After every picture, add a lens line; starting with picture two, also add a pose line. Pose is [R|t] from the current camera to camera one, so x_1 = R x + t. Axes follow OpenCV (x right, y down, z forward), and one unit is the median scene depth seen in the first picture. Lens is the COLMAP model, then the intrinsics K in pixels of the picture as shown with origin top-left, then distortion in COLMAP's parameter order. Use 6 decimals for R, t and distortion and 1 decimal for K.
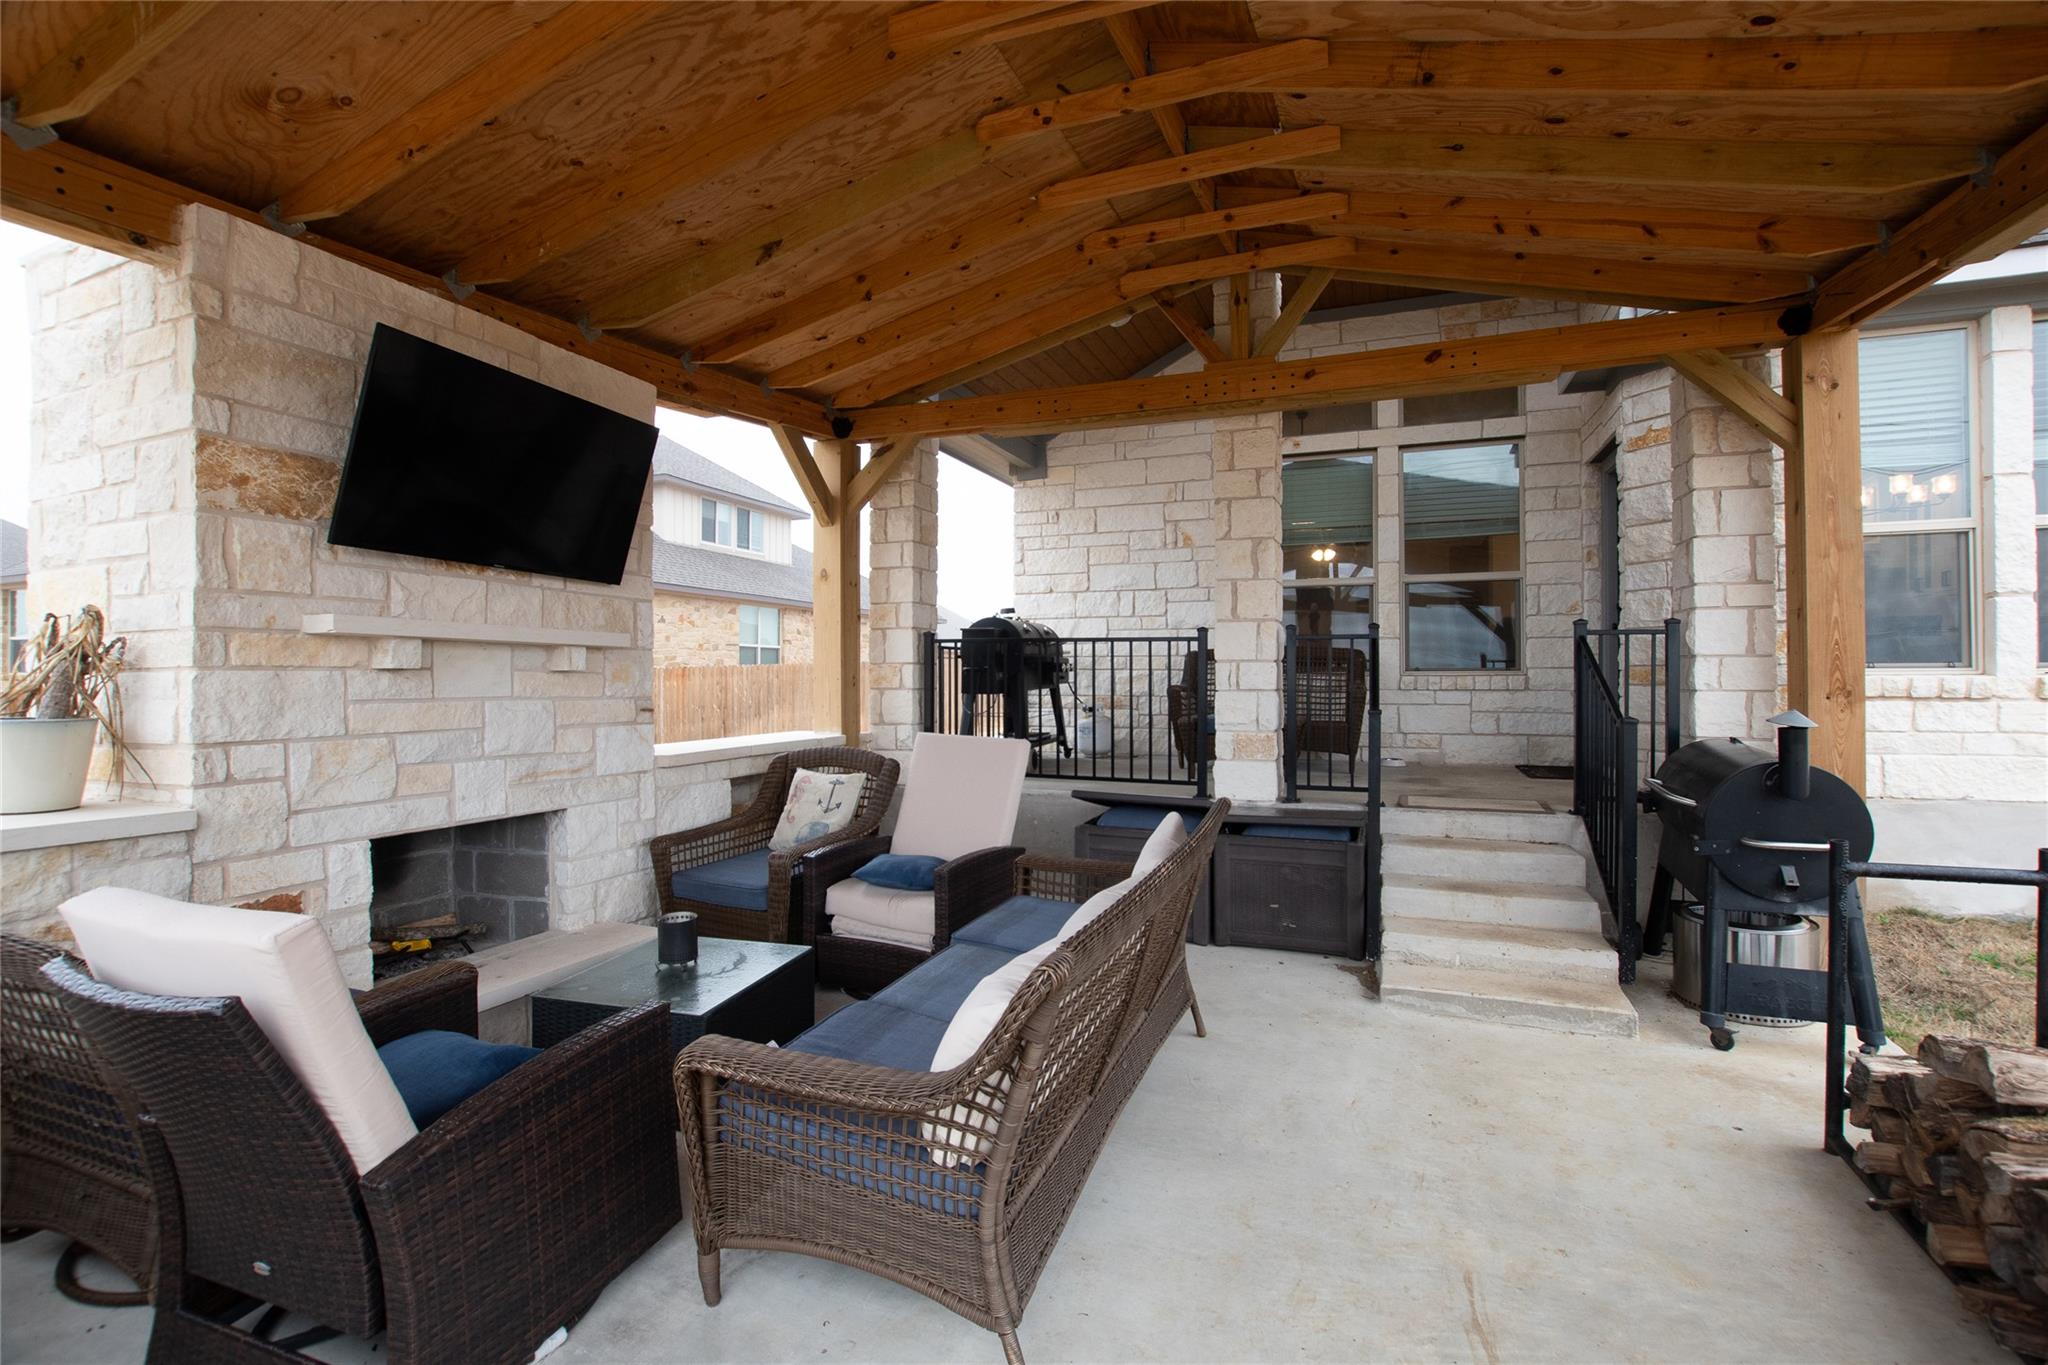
lens RADIAL K [[931.6, 0, 1023.1], [0, 931.6, 674.5], [0, 0, 1]] dist [0.001032, -0.001592]
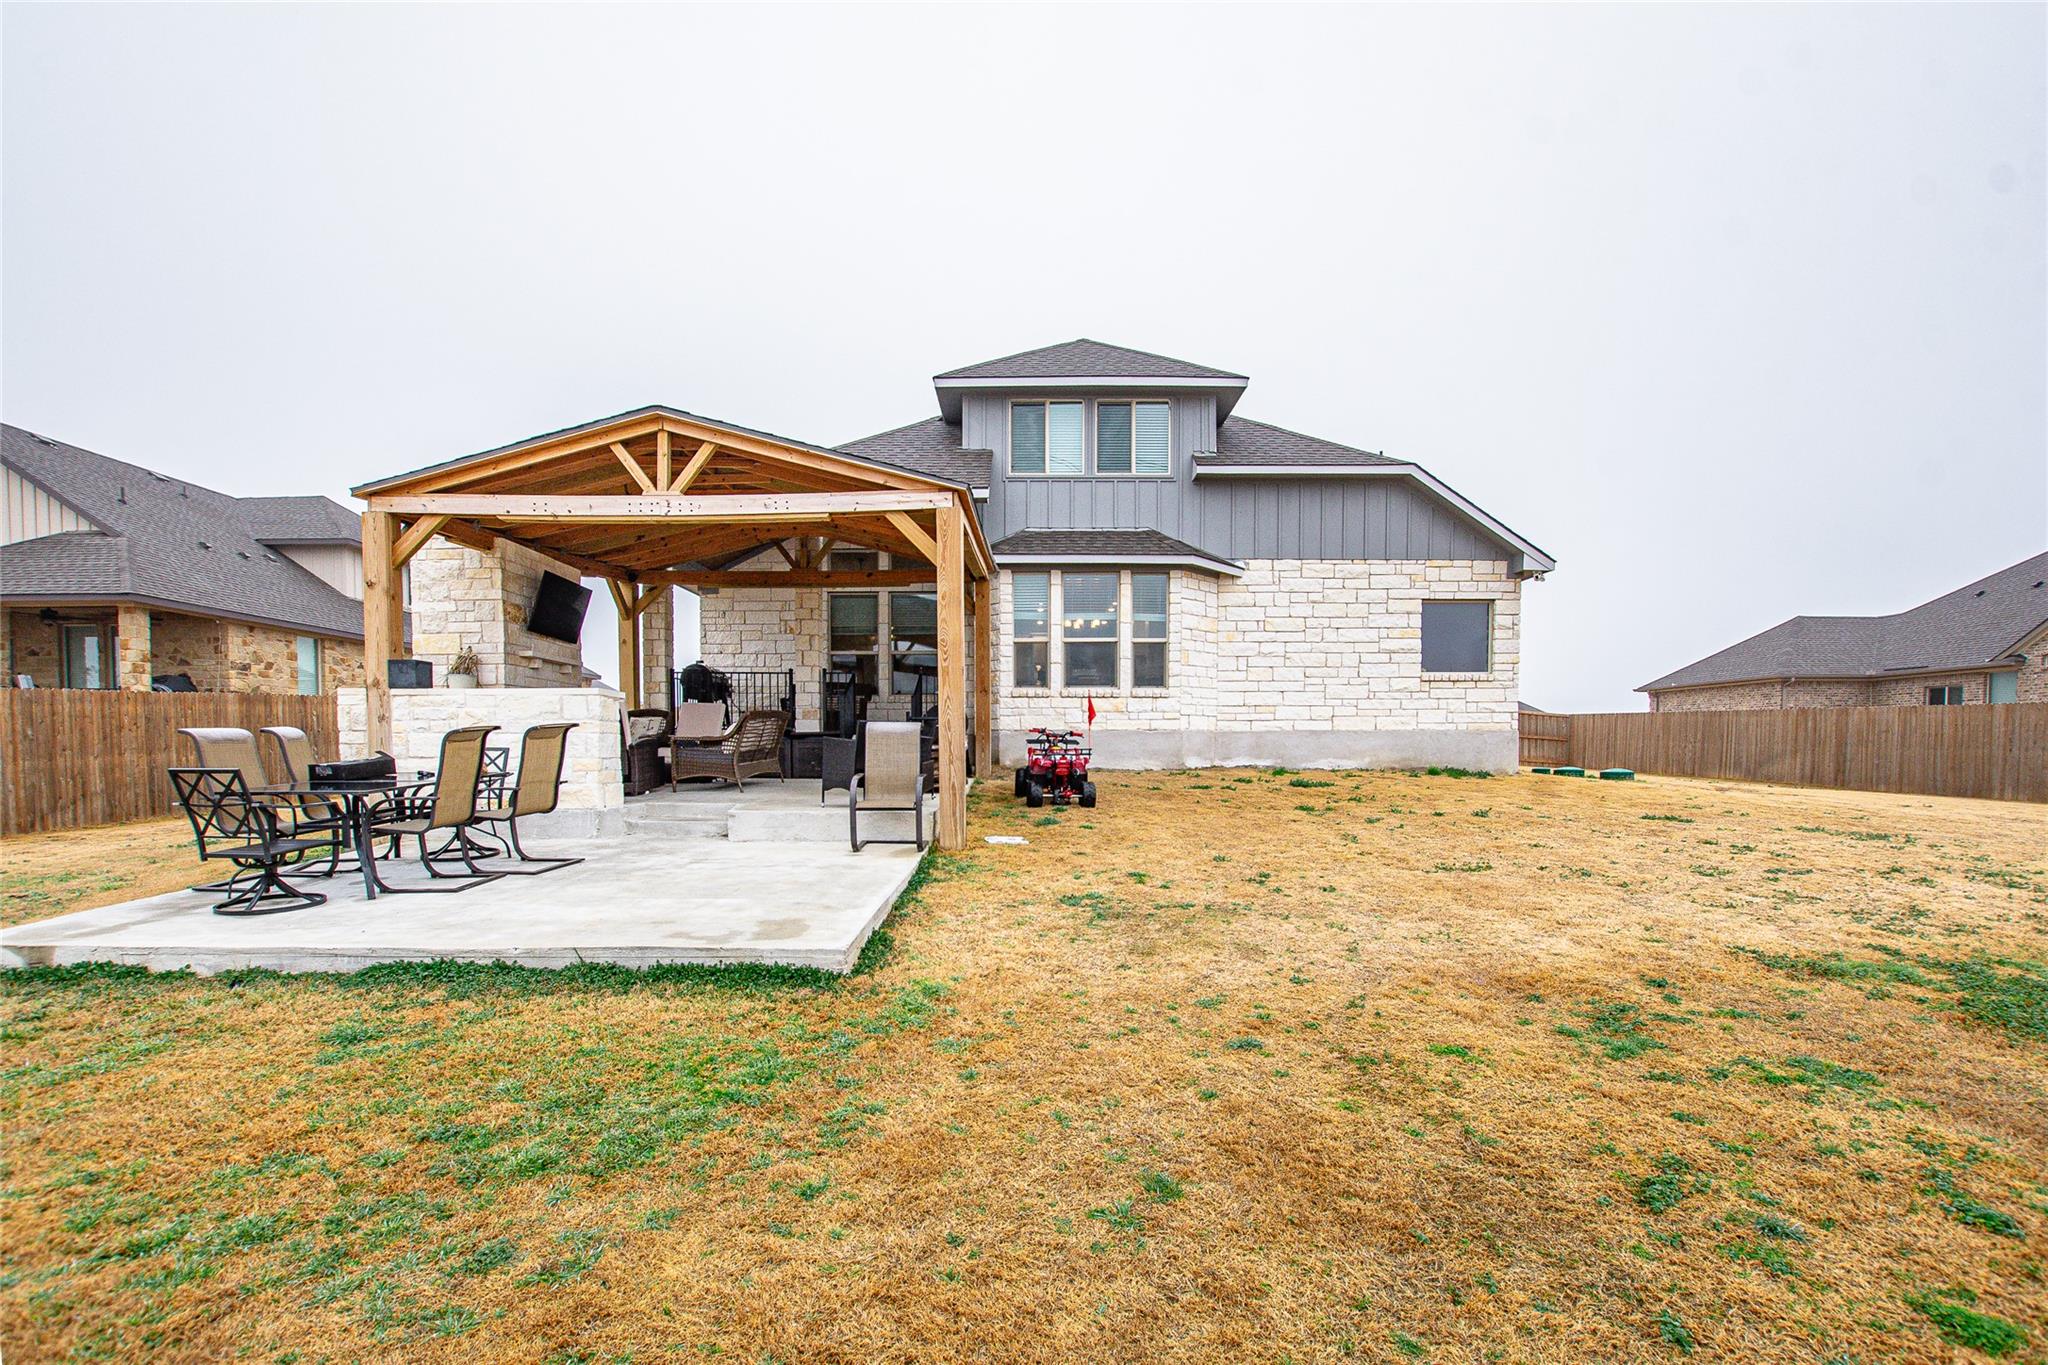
lens RADIAL K [[931.6, 0, 1006.1], [0, 931.6, 751.5], [0, 0, 1]] dist [0.001032, -0.001592]
pose [[0.934784, -0.004406, 0.355188, -0.149025], [0.002044, 0.999973, 0.007026, 0.146718], [-0.355210, -0.005842, 0.934768, -1.454589]]
